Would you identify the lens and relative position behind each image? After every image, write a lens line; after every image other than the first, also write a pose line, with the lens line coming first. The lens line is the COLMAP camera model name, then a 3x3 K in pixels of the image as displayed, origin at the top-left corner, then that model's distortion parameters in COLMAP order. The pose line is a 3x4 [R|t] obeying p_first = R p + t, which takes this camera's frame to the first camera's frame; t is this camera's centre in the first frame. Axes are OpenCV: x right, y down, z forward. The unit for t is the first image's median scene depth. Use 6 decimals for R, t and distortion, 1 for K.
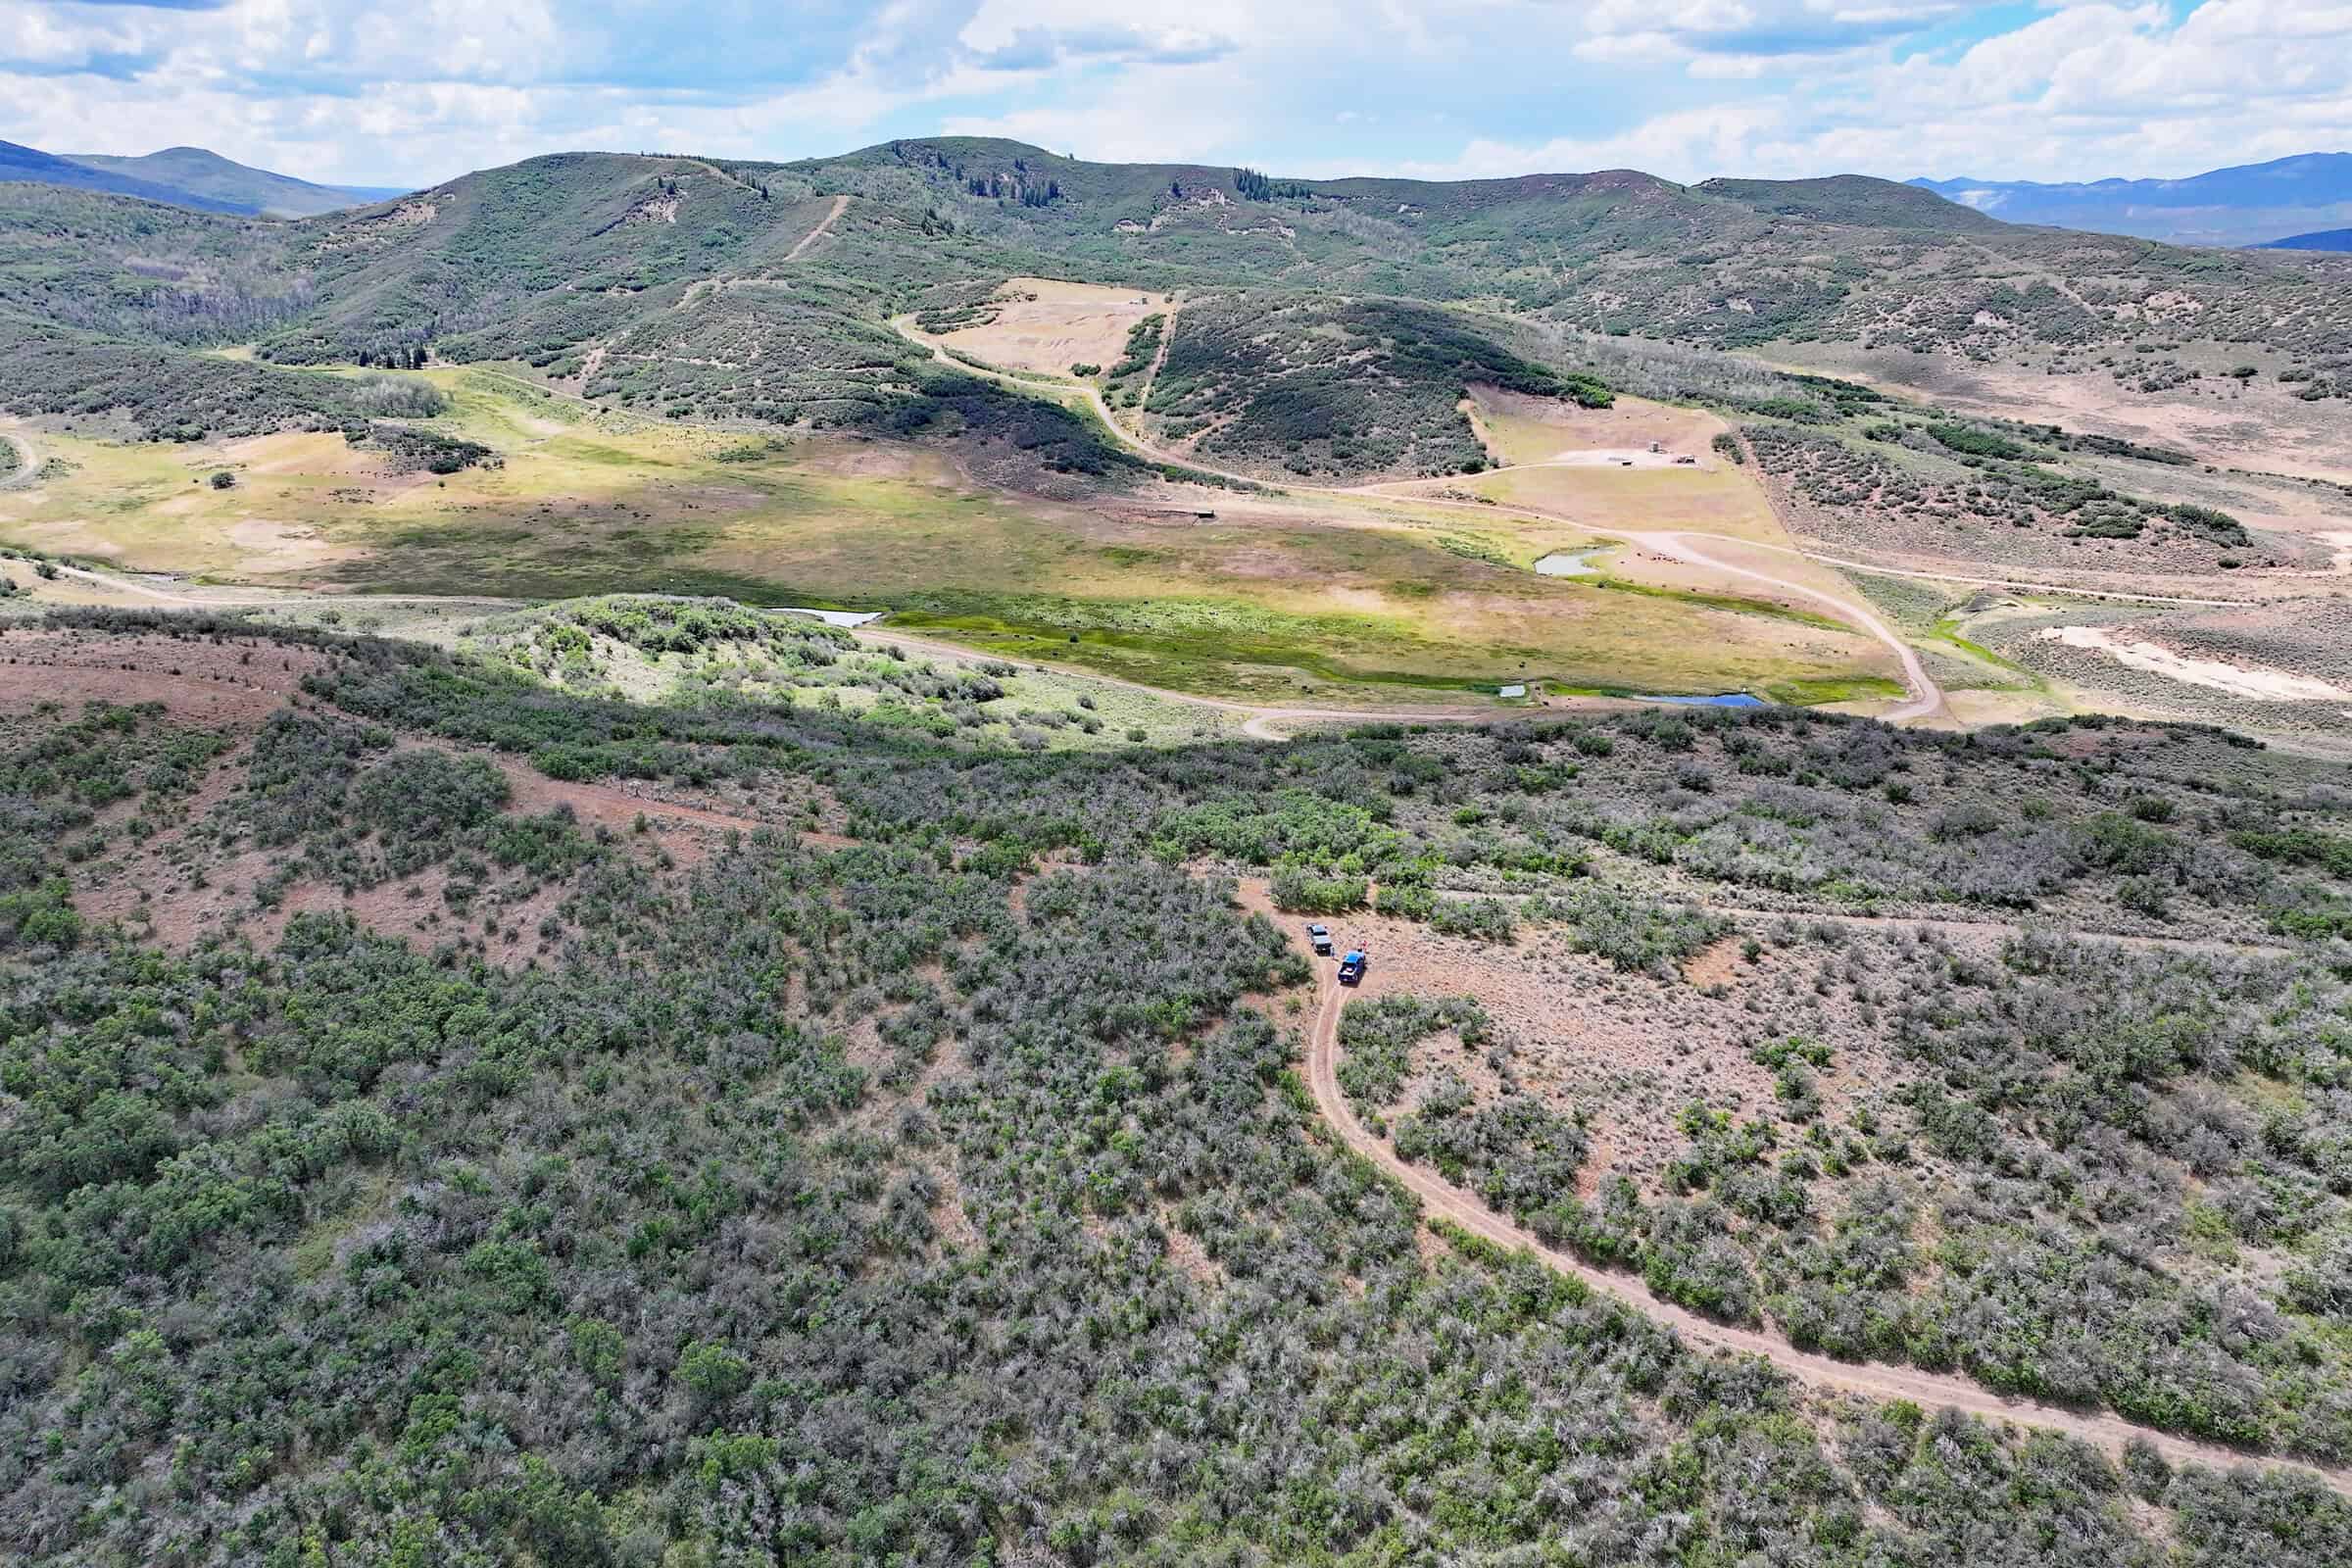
lens RADIAL K [[1643.1, 0, 1172.5], [0, 1643.1, 683.9], [0, 0, 1]] dist [-0.001591, 0.018637]
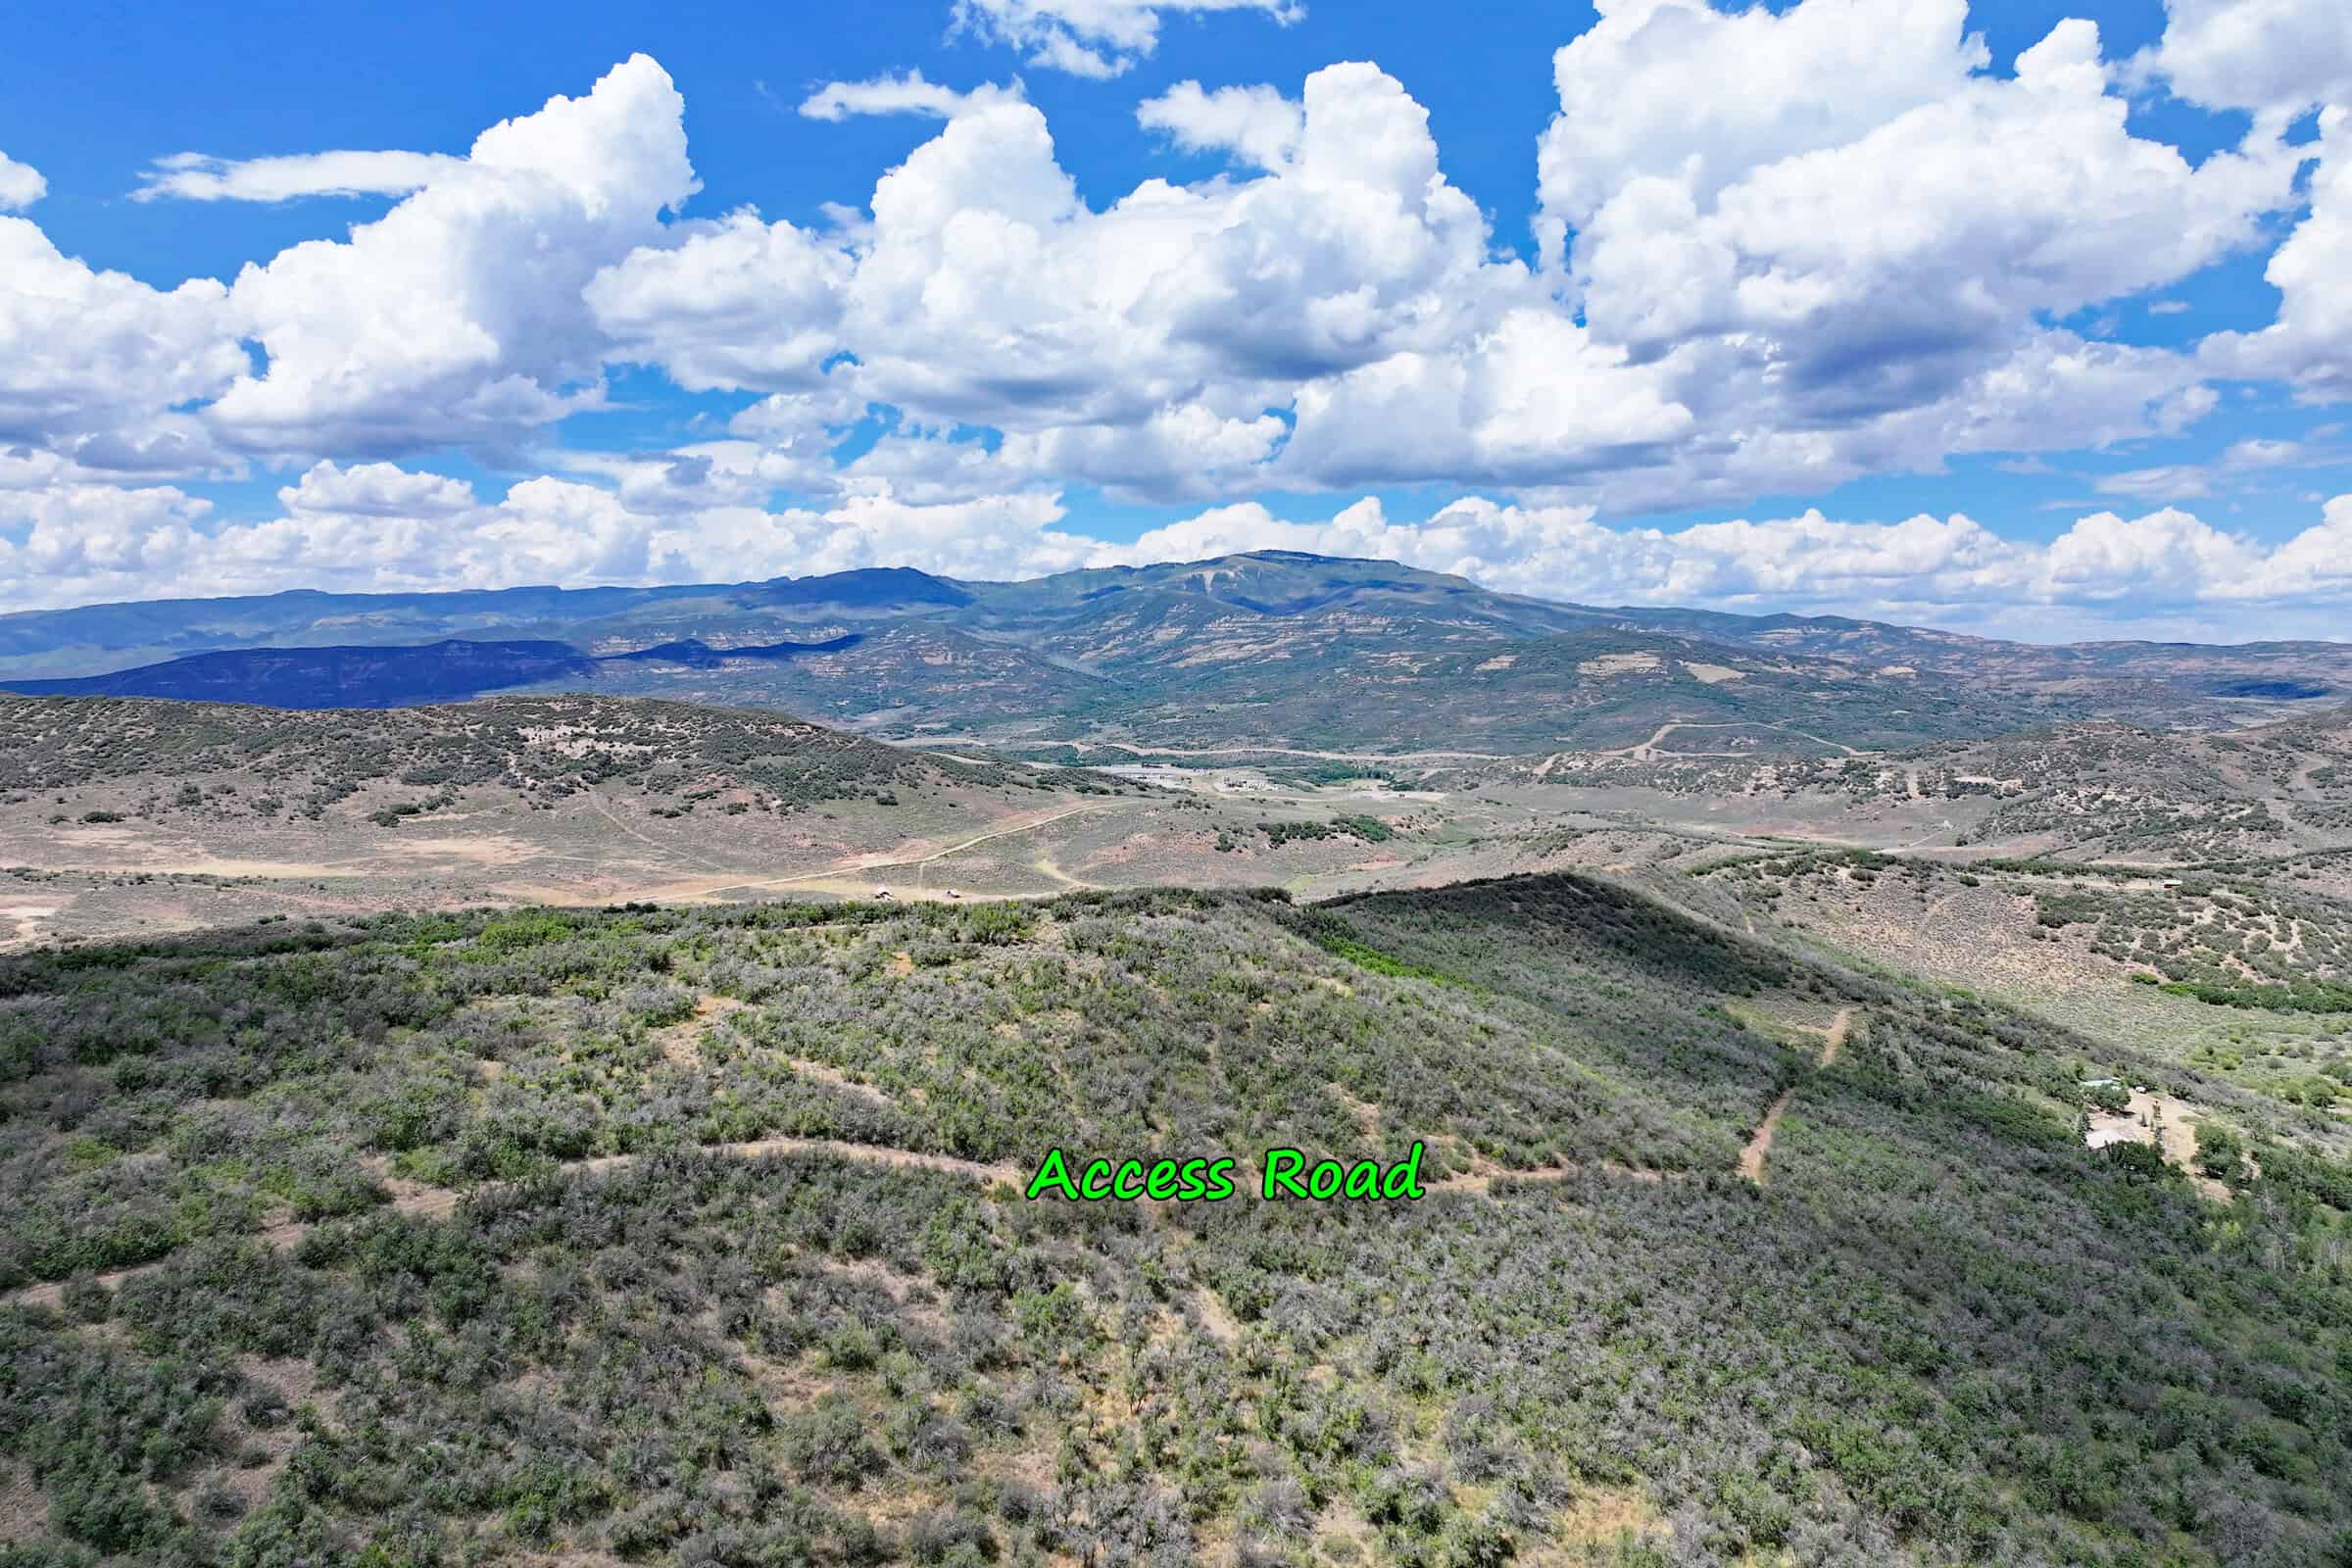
lens RADIAL K [[1643.1, 0, 1178.6], [0, 1643.1, 682.9], [0, 0, 1]] dist [-0.001591, 0.018637]
pose [[0.324712, -0.000468, 0.945813, -0.104109], [0.258935, 0.961839, -0.088421, 0.232686], [-0.909679, 0.273615, 0.312442, -0.030806]]
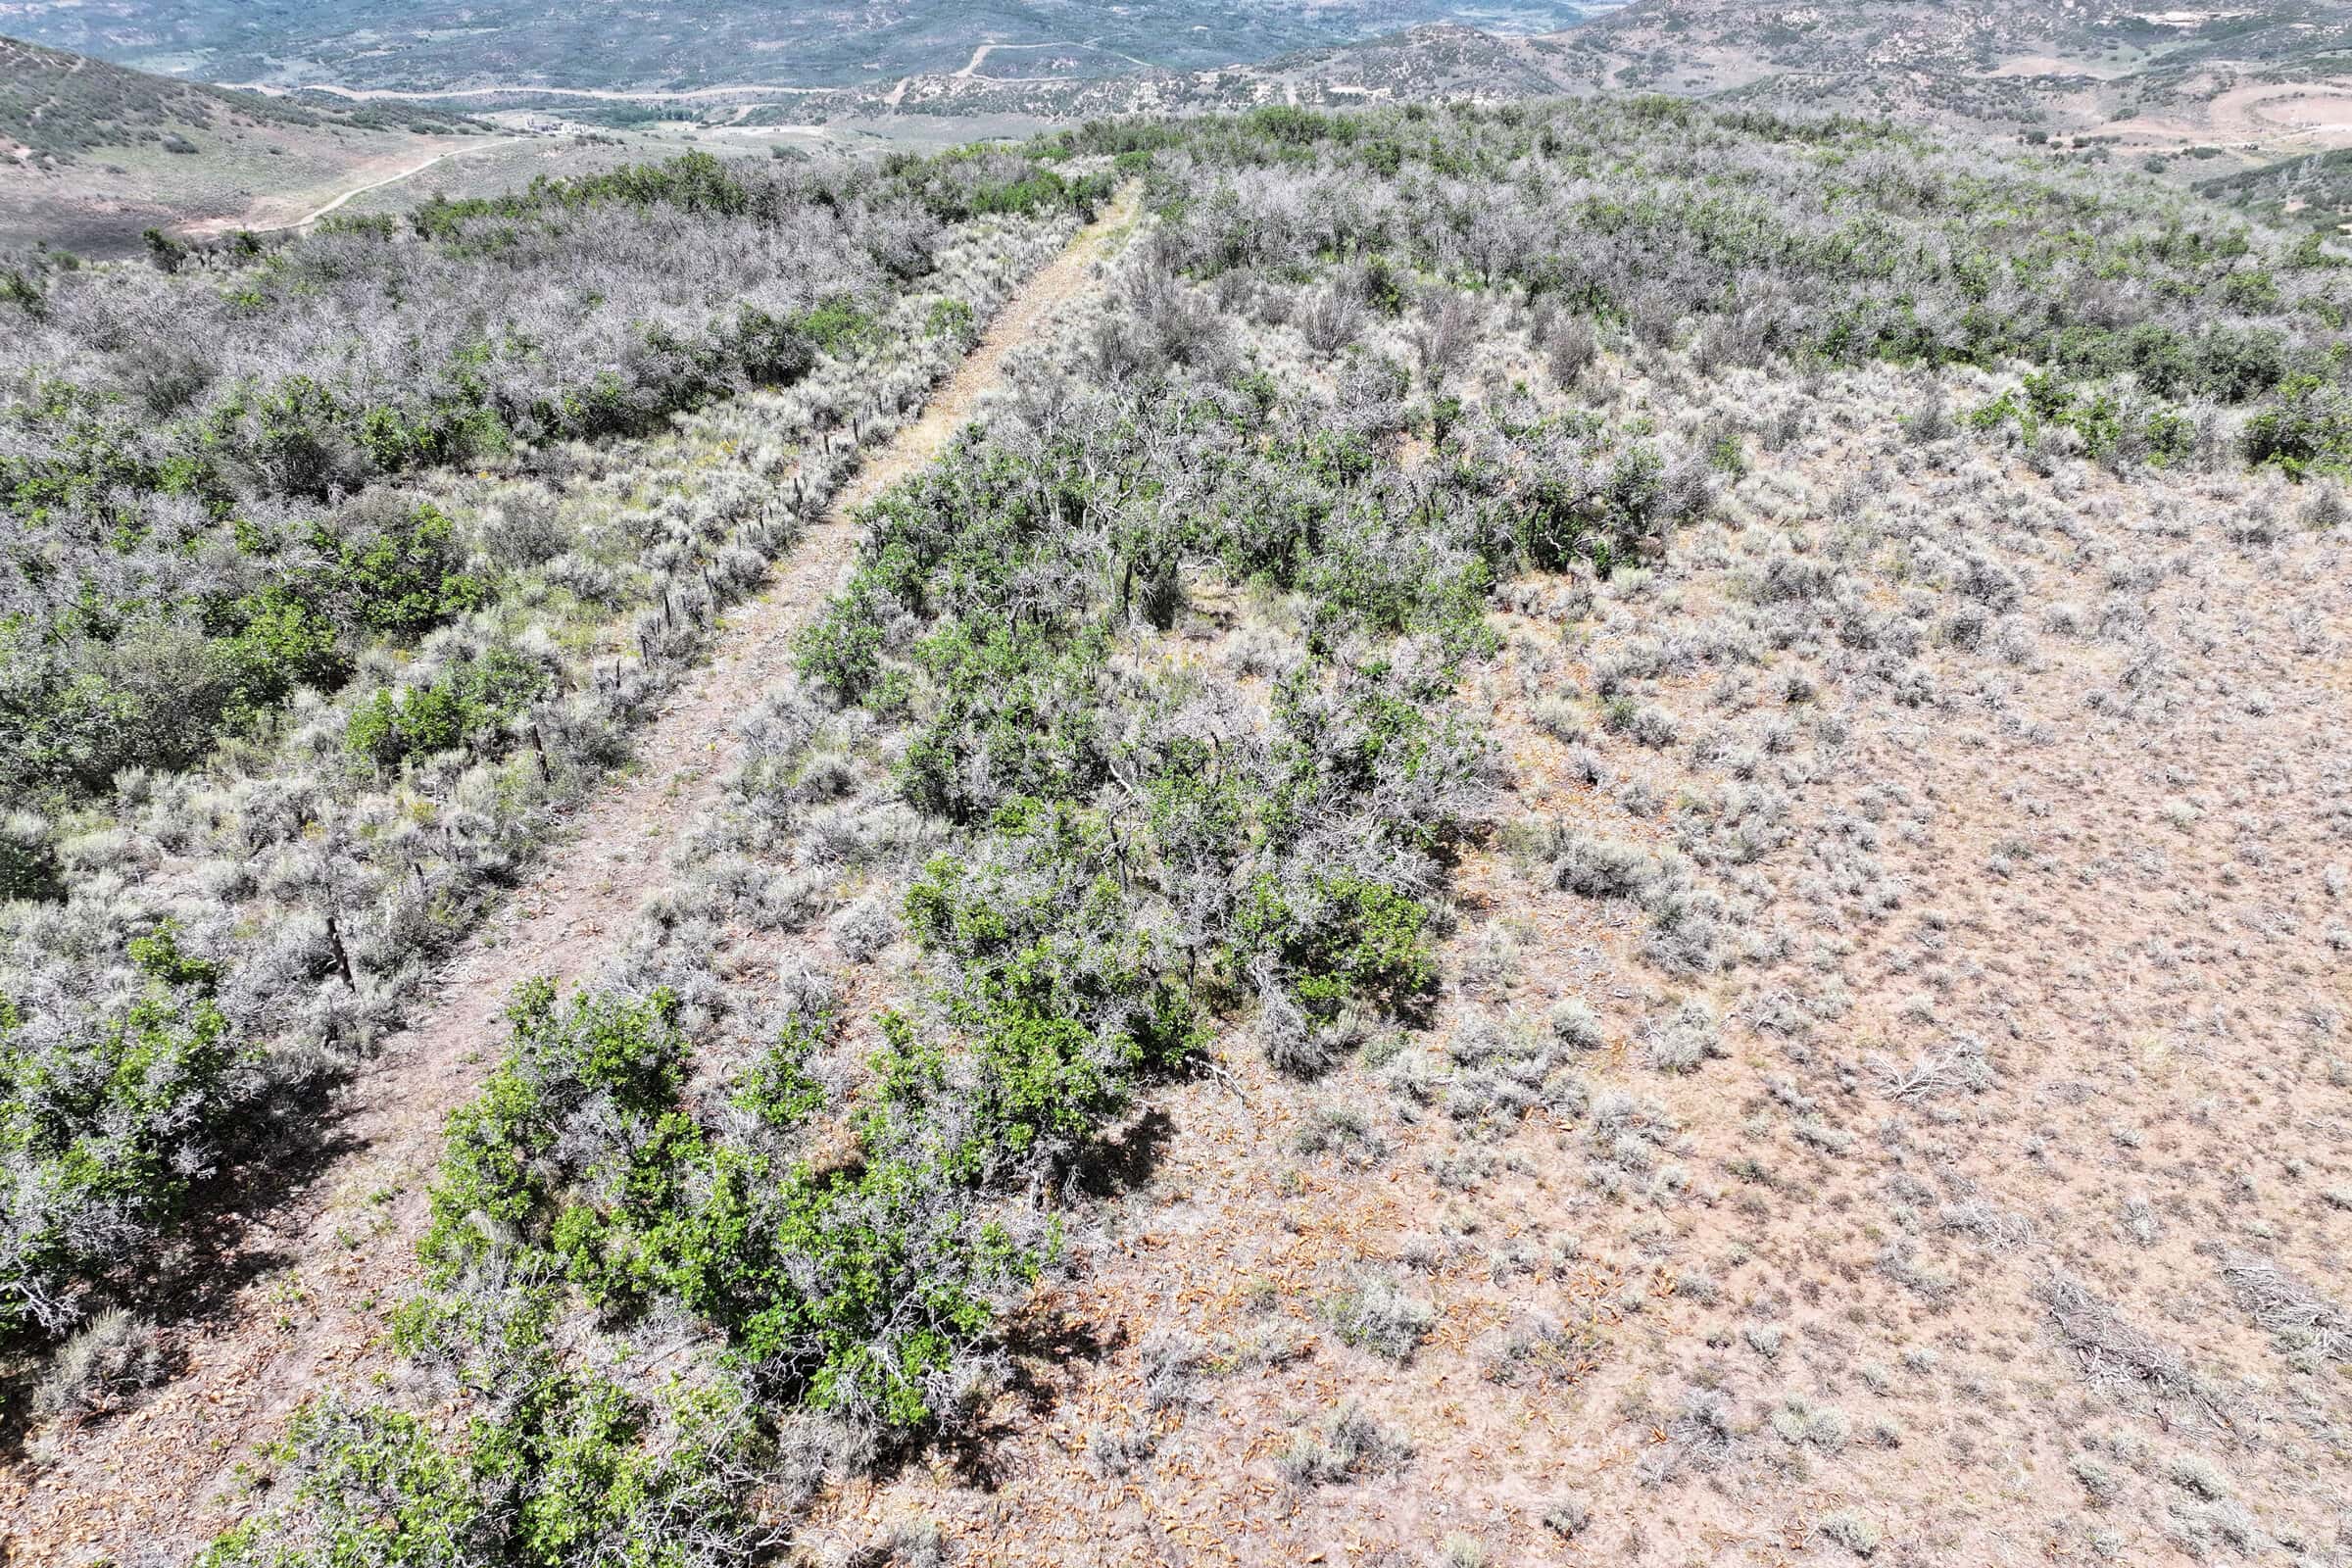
lens RADIAL K [[1643.1, 0, 1167.2], [0, 1643.1, 850.2], [0, 0, 1]] dist [-0.001591, 0.018637]
pose [[-0.117226, -0.451415, 0.884580, 0.099531], [0.280988, 0.839249, 0.465519, 0.084002], [-0.952525, 0.303128, 0.028460, 1.006936]]
